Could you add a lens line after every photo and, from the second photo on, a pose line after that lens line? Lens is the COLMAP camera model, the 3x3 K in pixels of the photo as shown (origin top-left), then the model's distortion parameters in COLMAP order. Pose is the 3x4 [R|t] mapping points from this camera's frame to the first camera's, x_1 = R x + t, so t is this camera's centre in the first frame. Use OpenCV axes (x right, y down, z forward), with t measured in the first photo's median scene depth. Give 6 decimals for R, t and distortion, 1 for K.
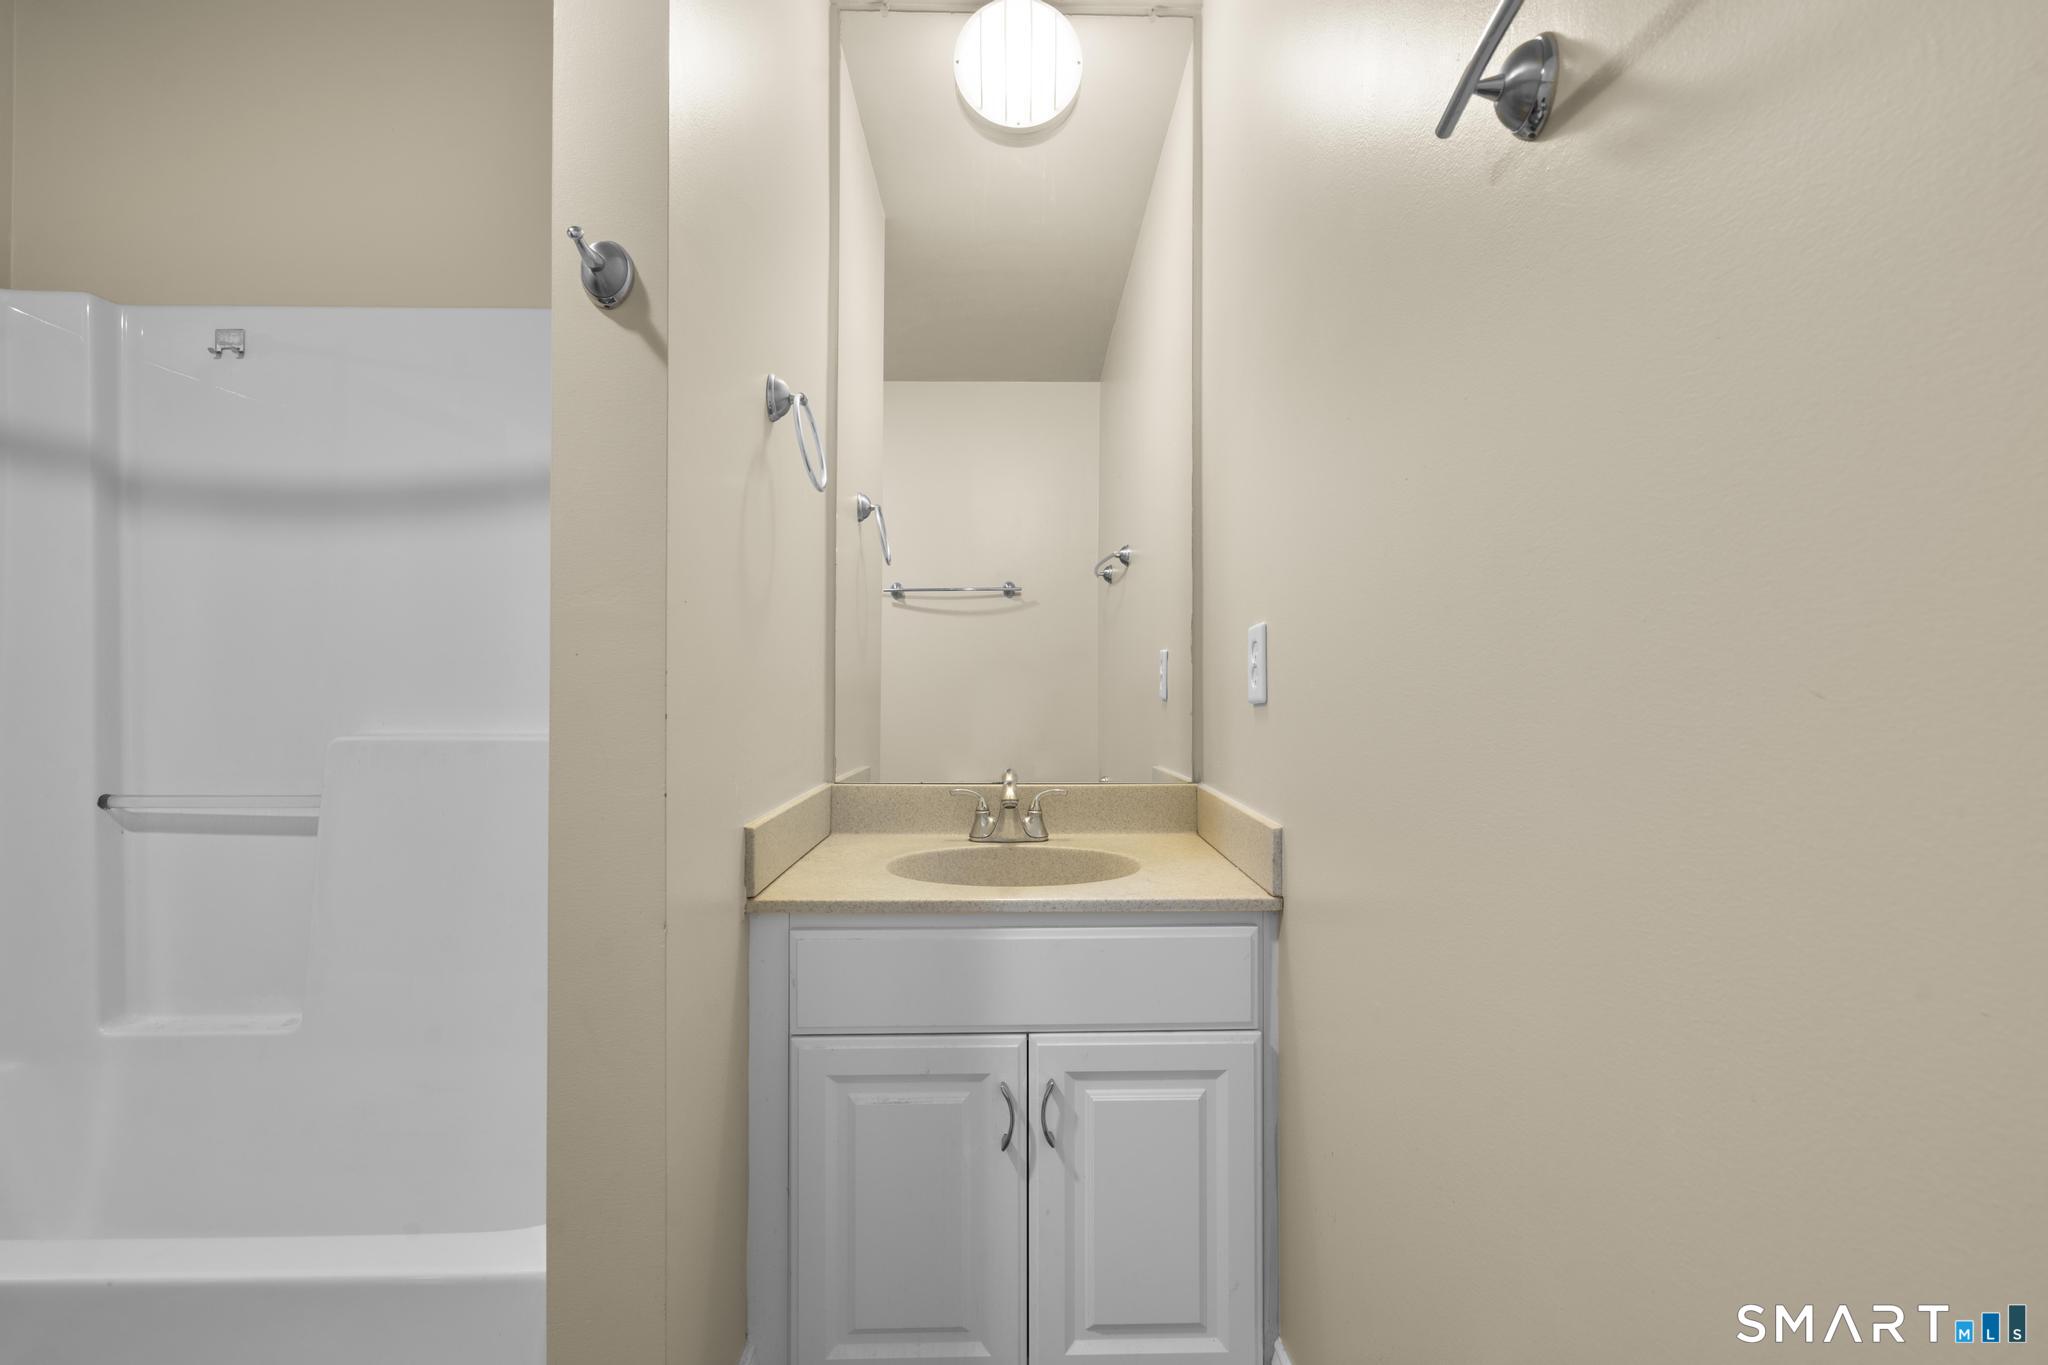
lens RADIAL K [[926.0, 0, 1028.2], [0, 926.0, 680.5], [0, 0, 1]] dist [-0.006720, 0.001735]
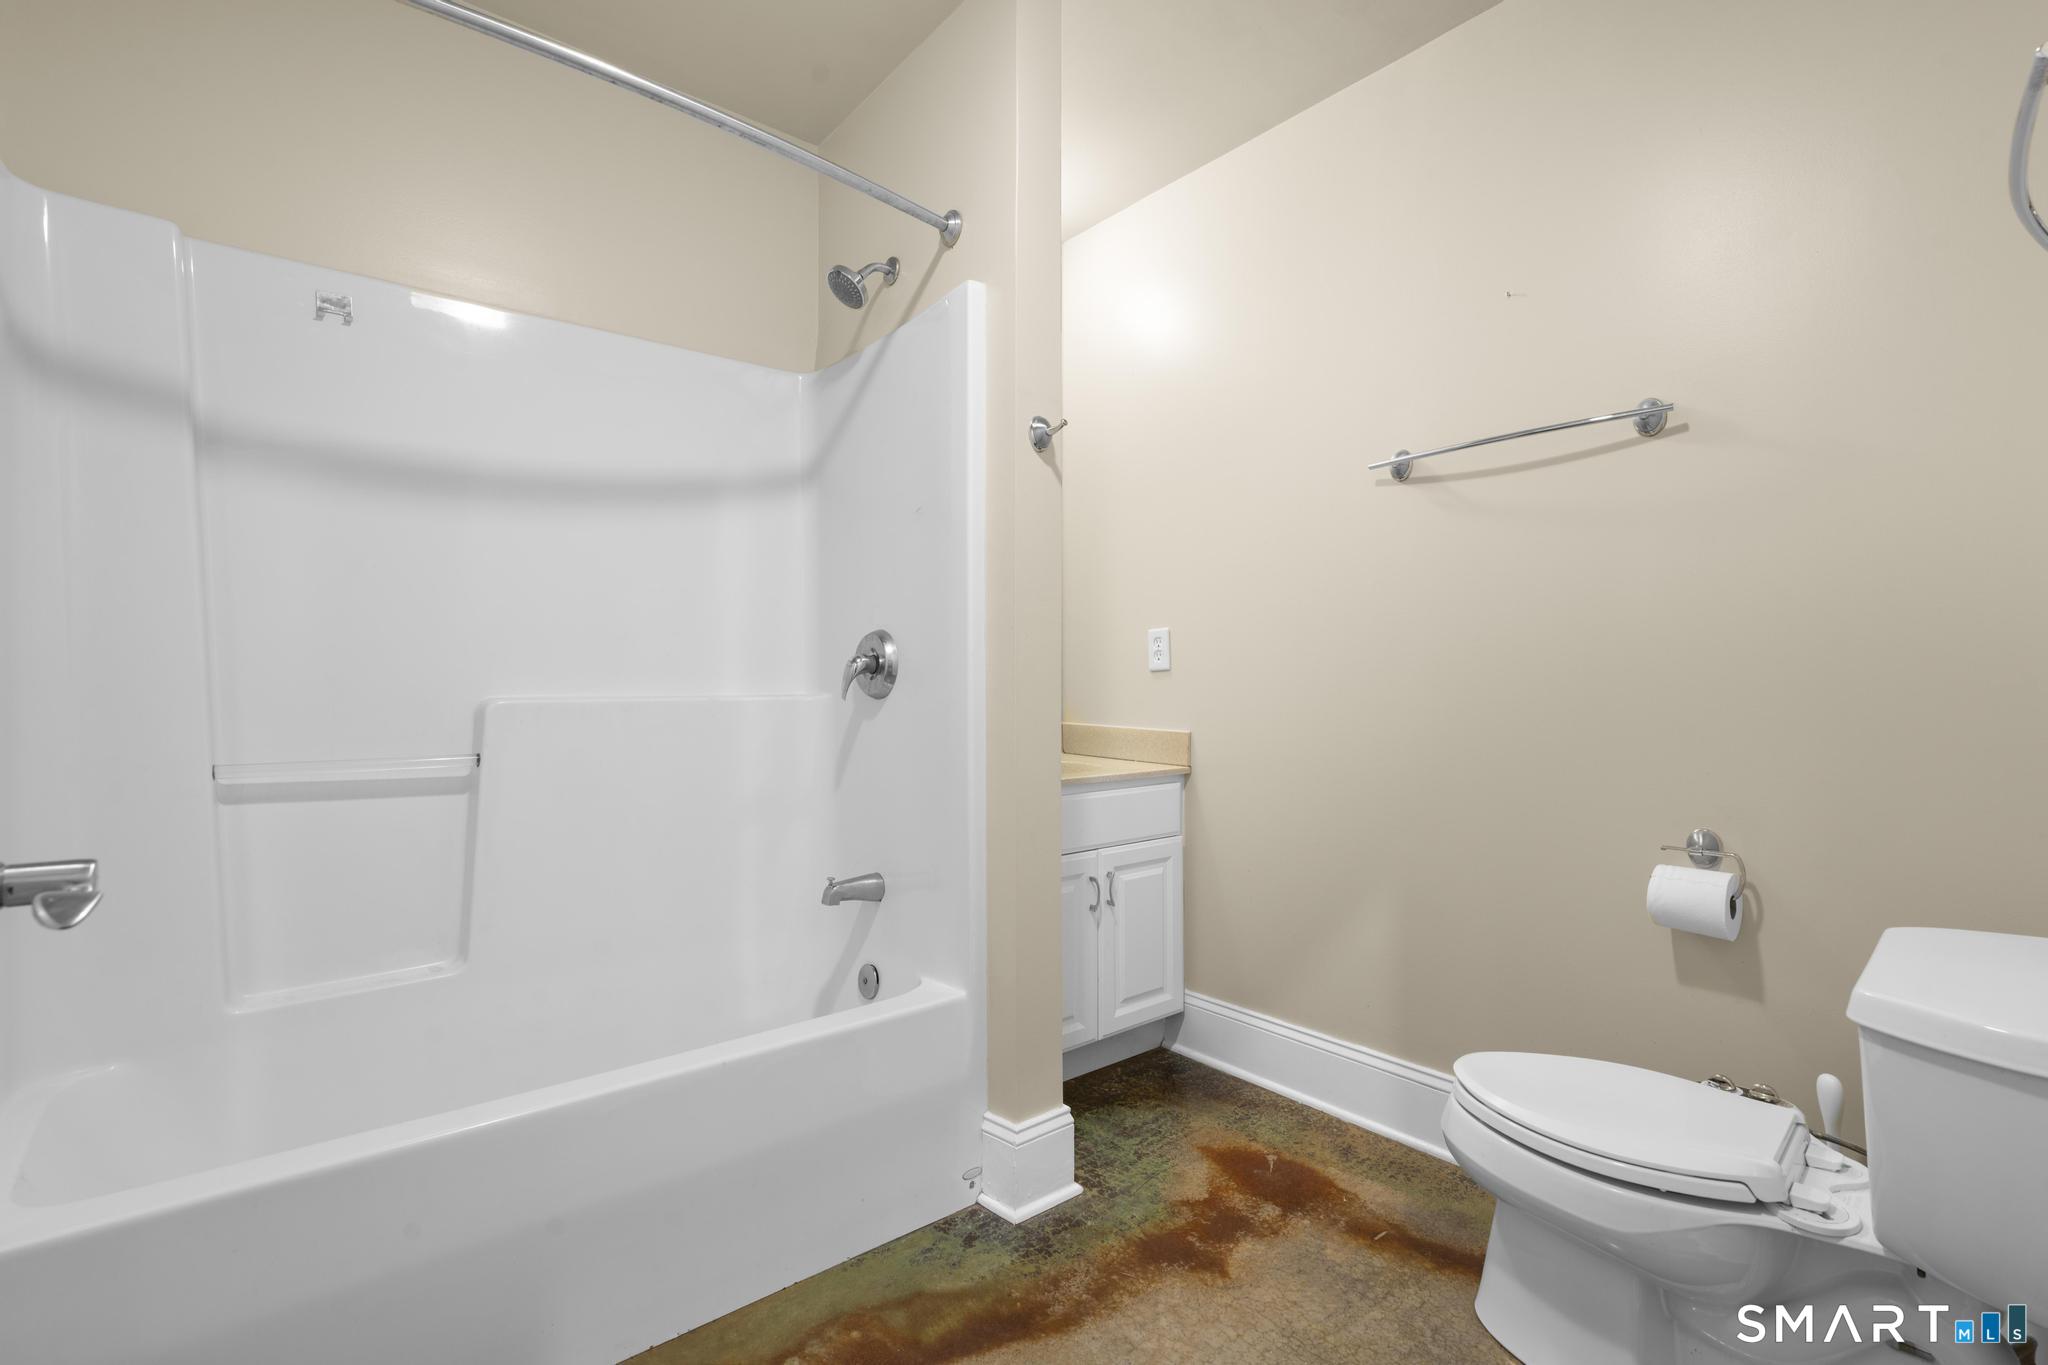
lens RADIAL K [[926.0, 0, 1024.0], [0, 926.0, 681.5], [0, 0, 1]] dist [-0.006720, 0.001735]
pose [[0.783304, -0.001678, 0.621636, -0.952410], [-0.006338, 0.999923, 0.010684, 0.023459], [-0.621606, -0.012309, 0.783233, -0.259364]]
